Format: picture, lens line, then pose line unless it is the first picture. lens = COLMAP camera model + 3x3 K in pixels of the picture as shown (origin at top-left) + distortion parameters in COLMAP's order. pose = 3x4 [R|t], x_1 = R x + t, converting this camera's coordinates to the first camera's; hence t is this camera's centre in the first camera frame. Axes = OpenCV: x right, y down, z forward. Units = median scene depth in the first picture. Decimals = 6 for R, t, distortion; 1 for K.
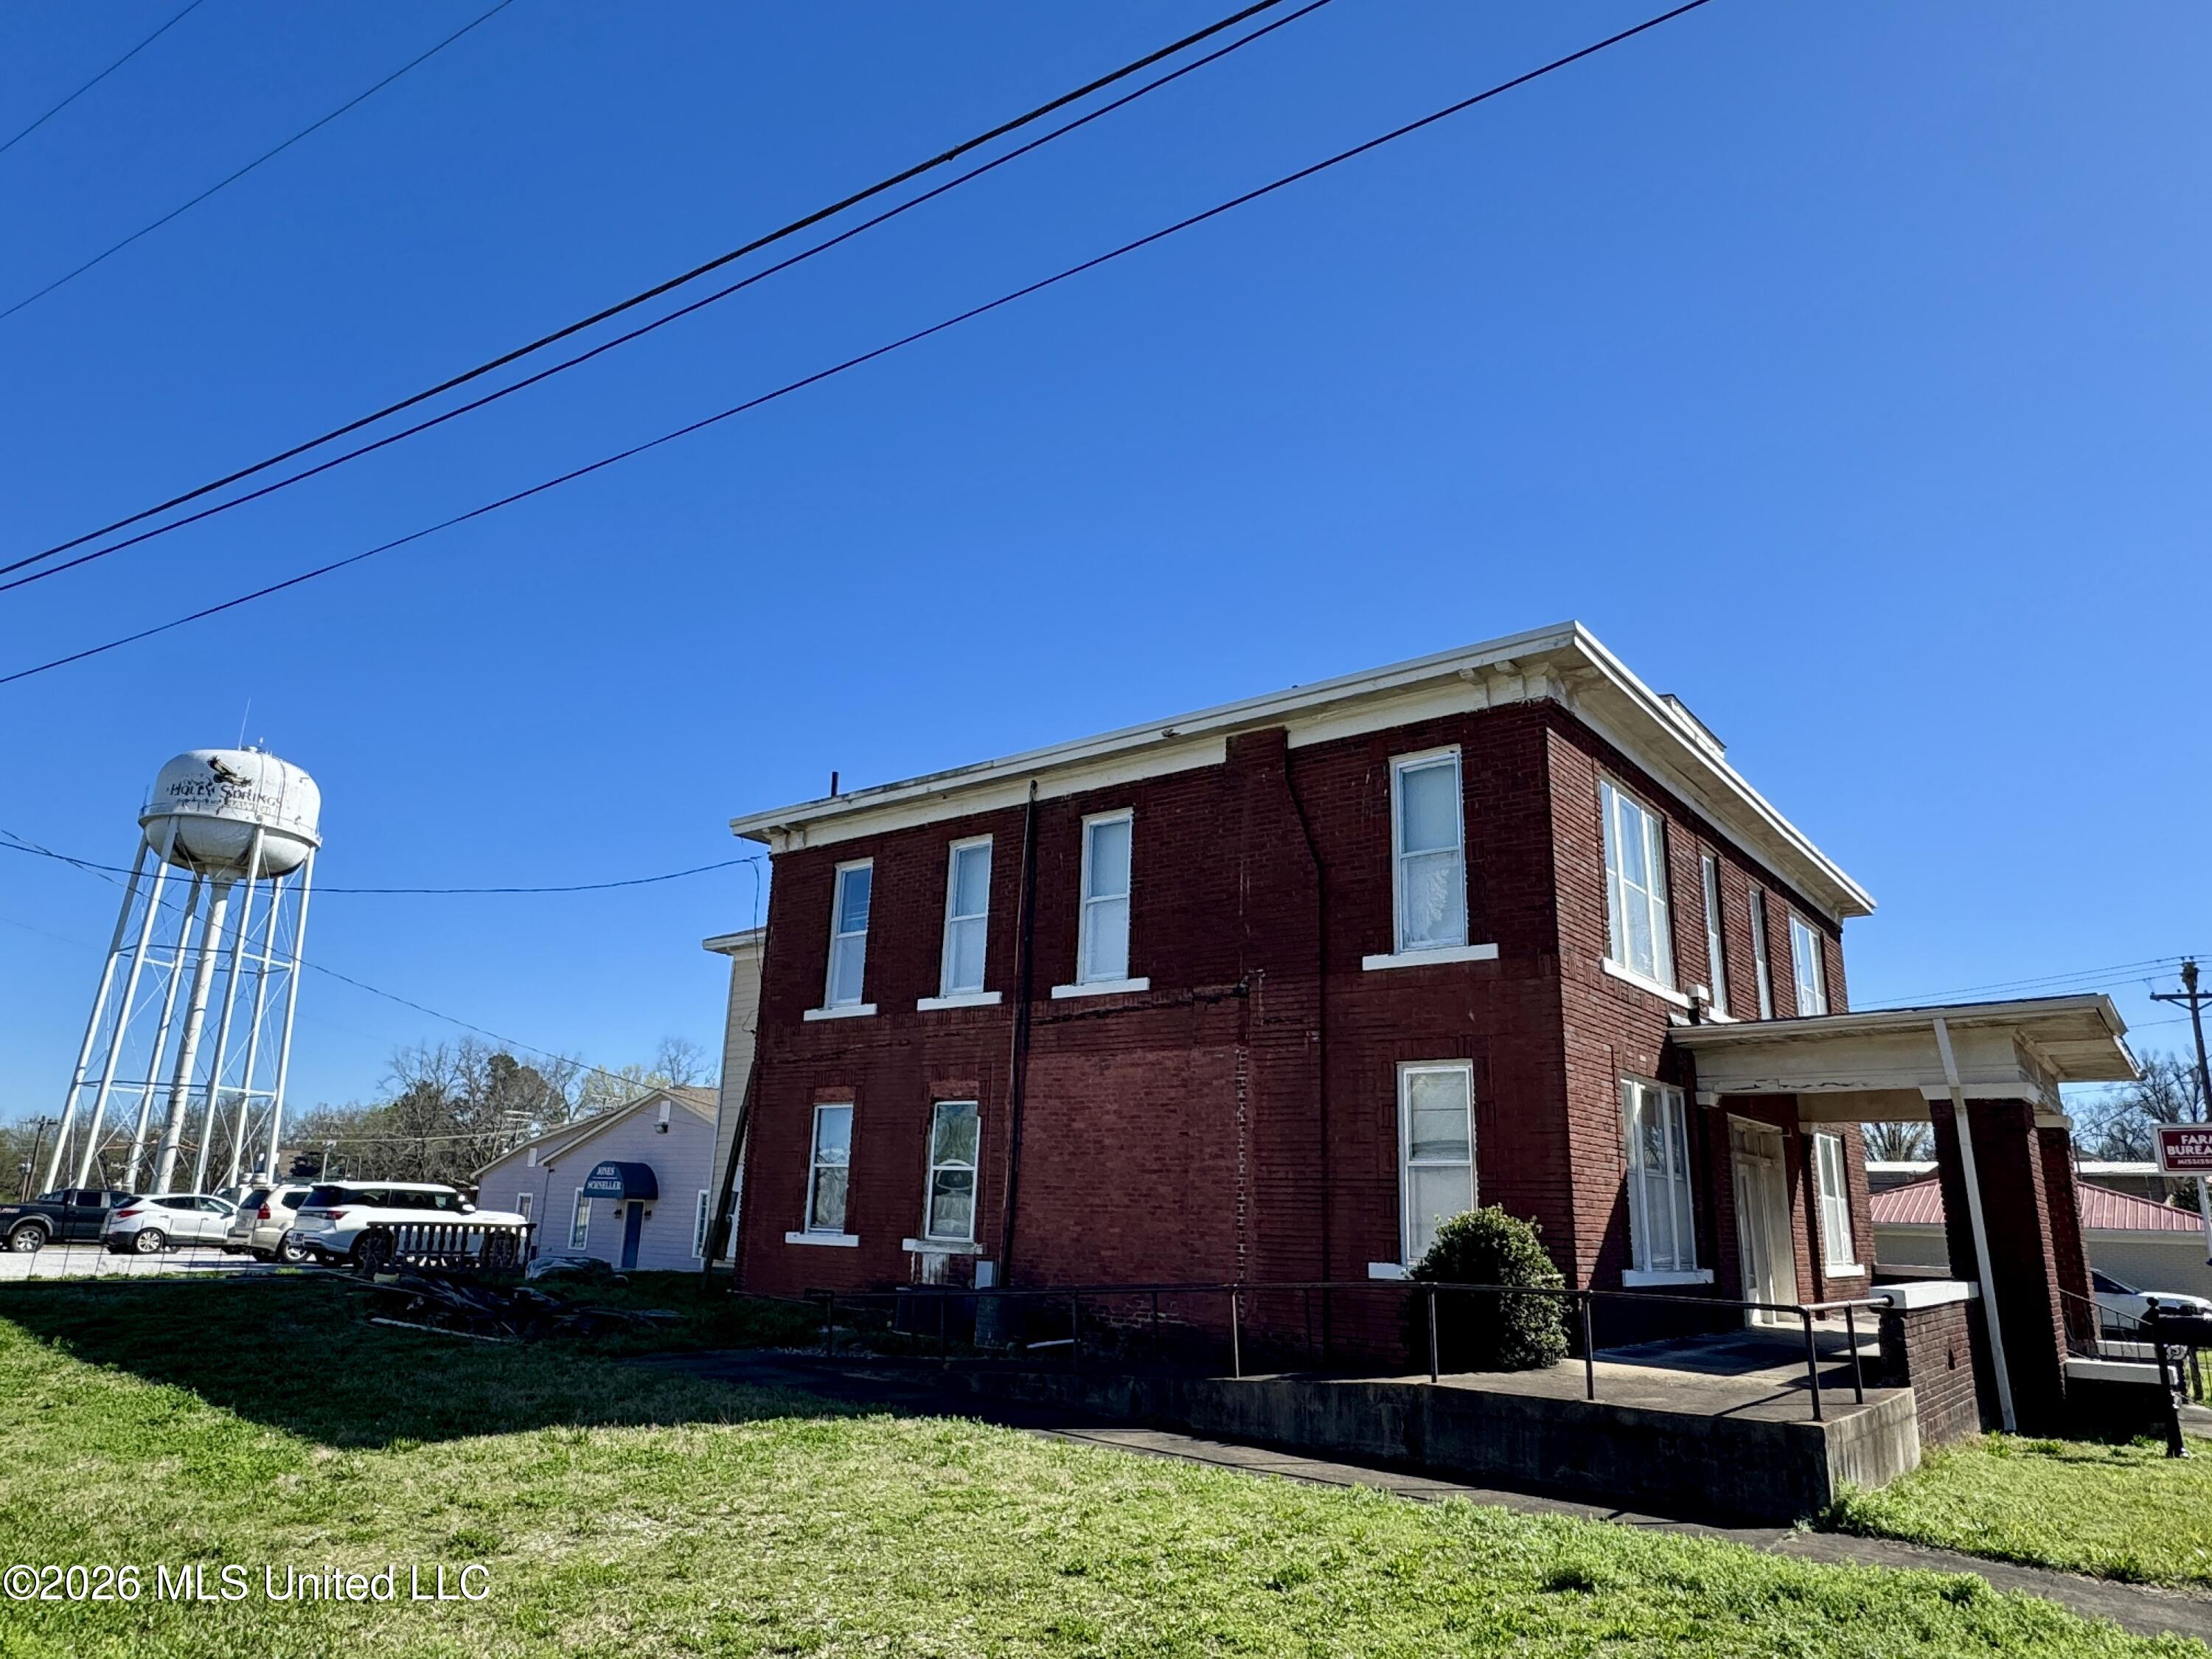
lens RADIAL K [[1377.2, 0, 1110.7], [0, 1377.2, 831.0], [0, 0, 1]] dist [-0.009104, 0.000034]
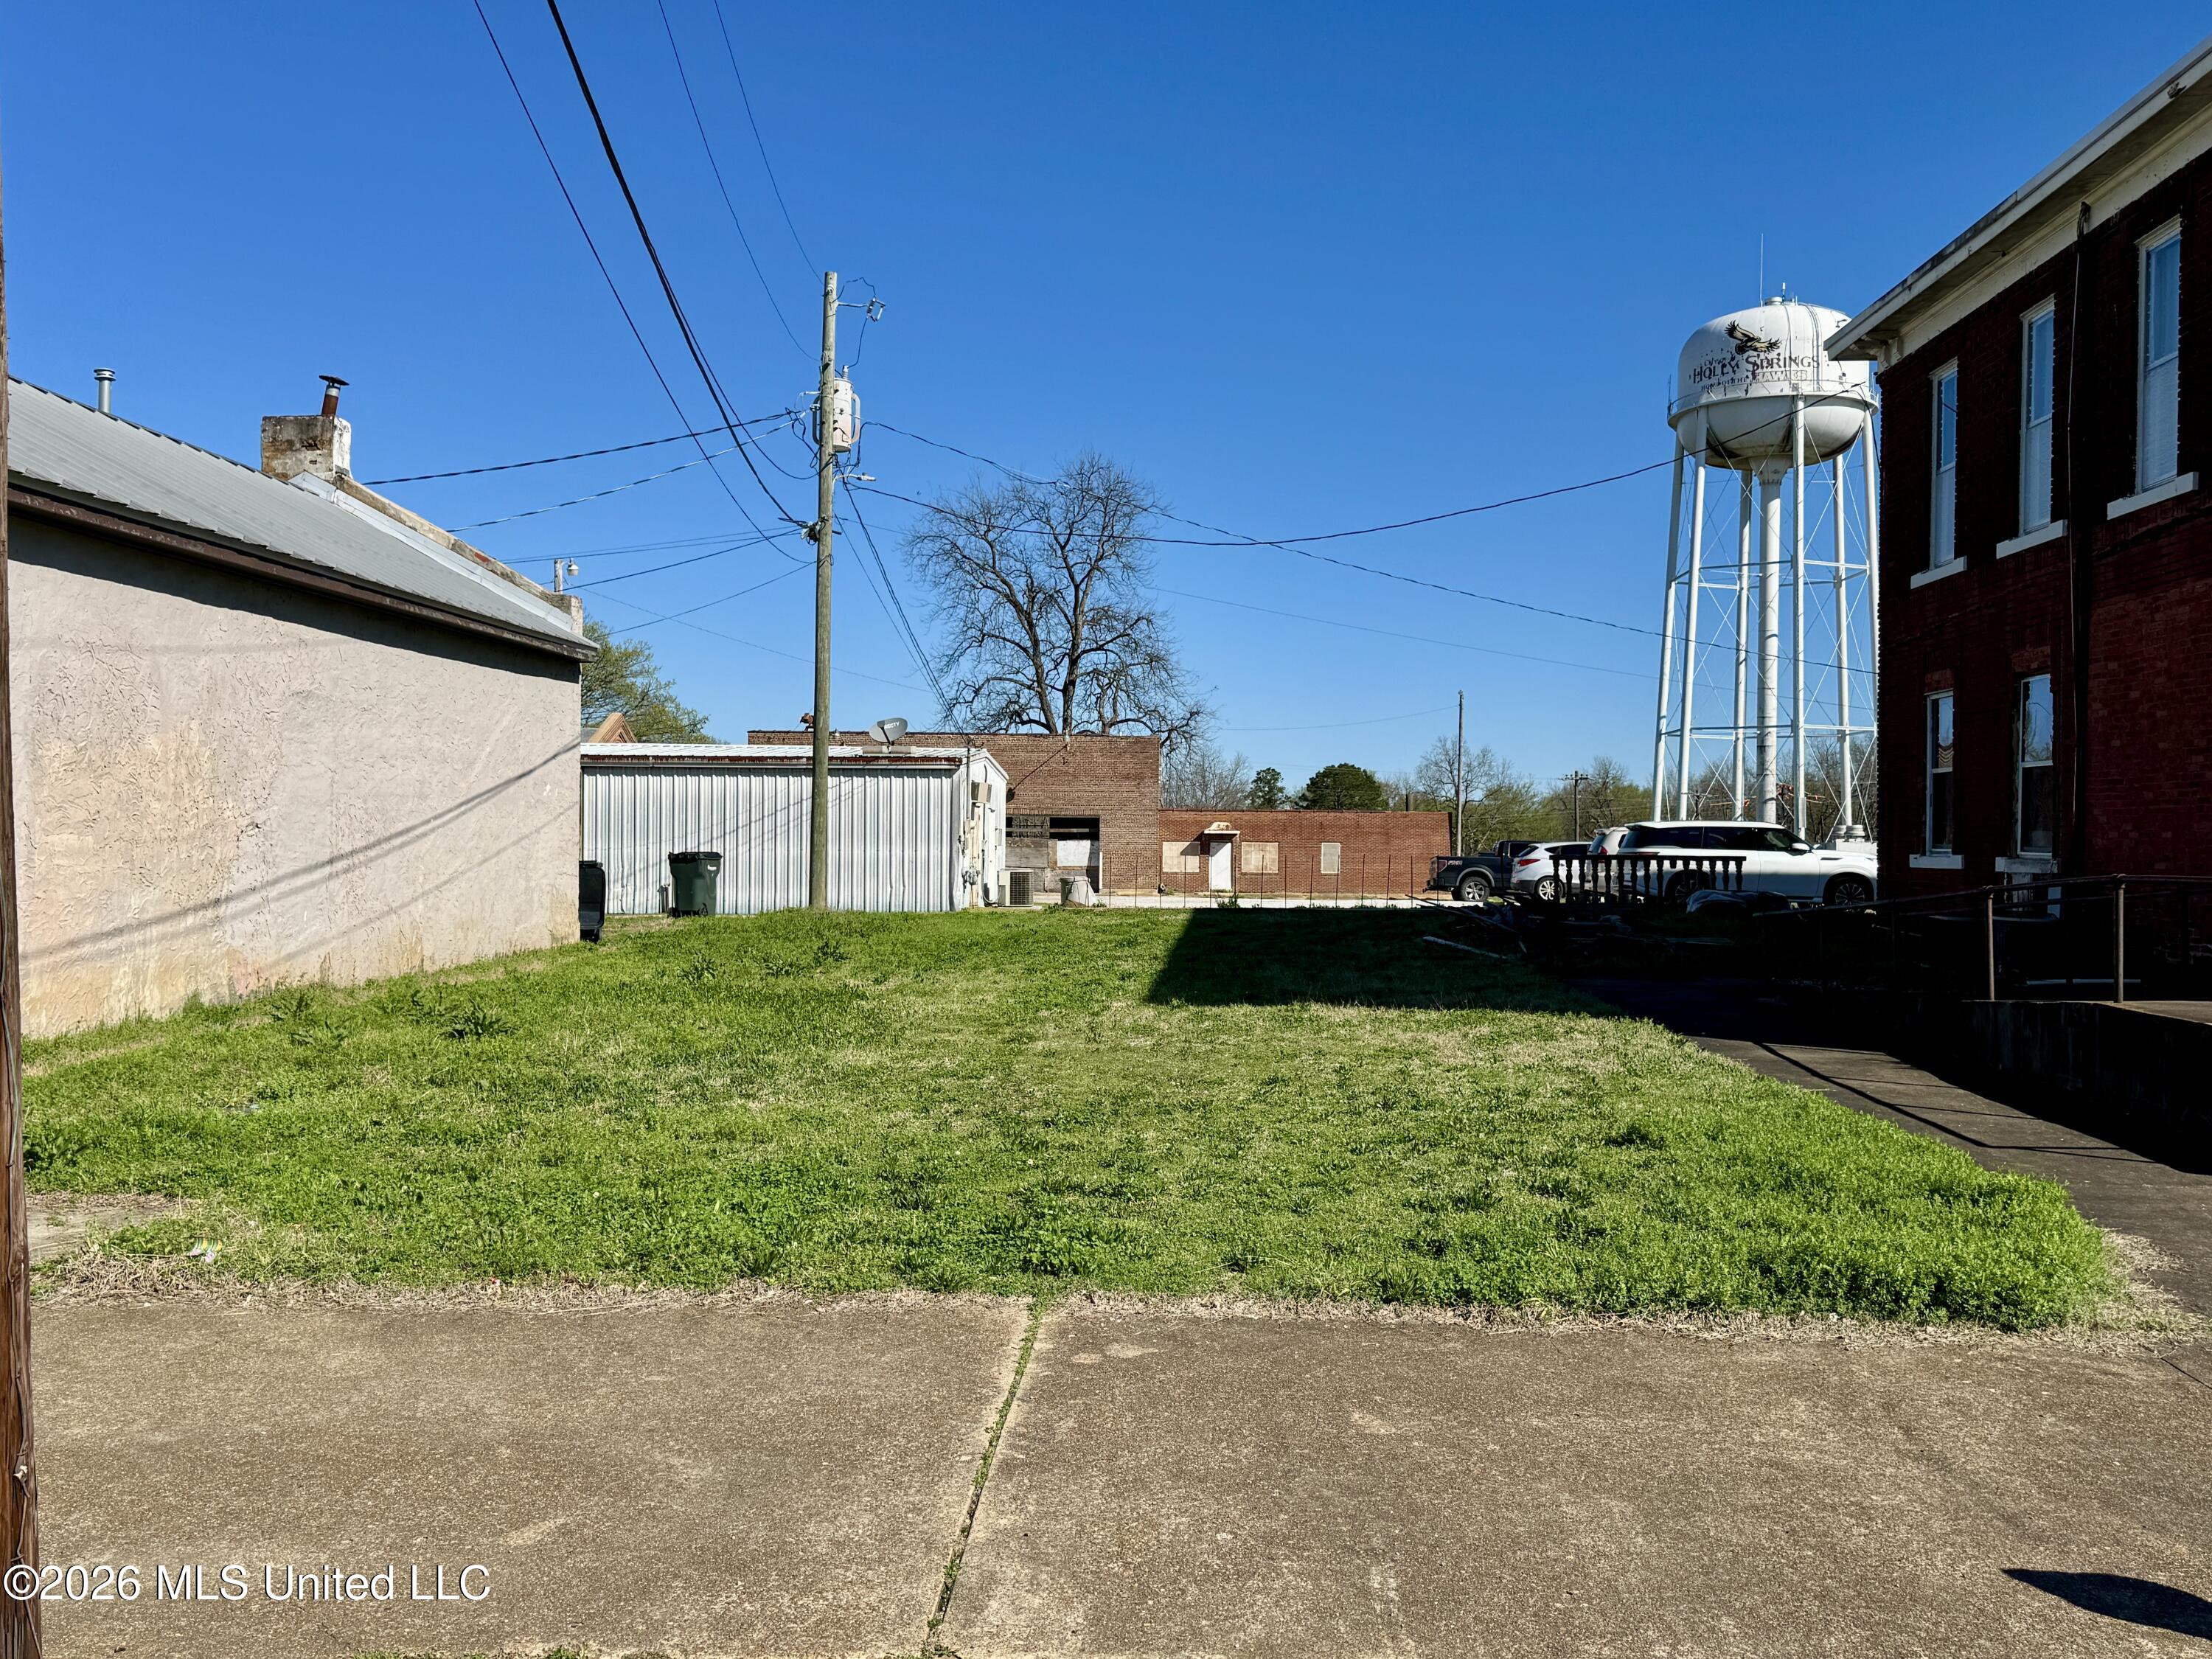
lens RADIAL K [[2026.4, 0, 1103.4], [0, 2026.4, 838.0], [0, 0, 1]] dist [-0.005444, 0.000000]
pose [[0.548915, -0.026206, -0.835467, 0.124727], [0.230530, 0.965491, 0.121177, 0.008301], [0.803460, -0.259116, 0.536013, -0.000622]]
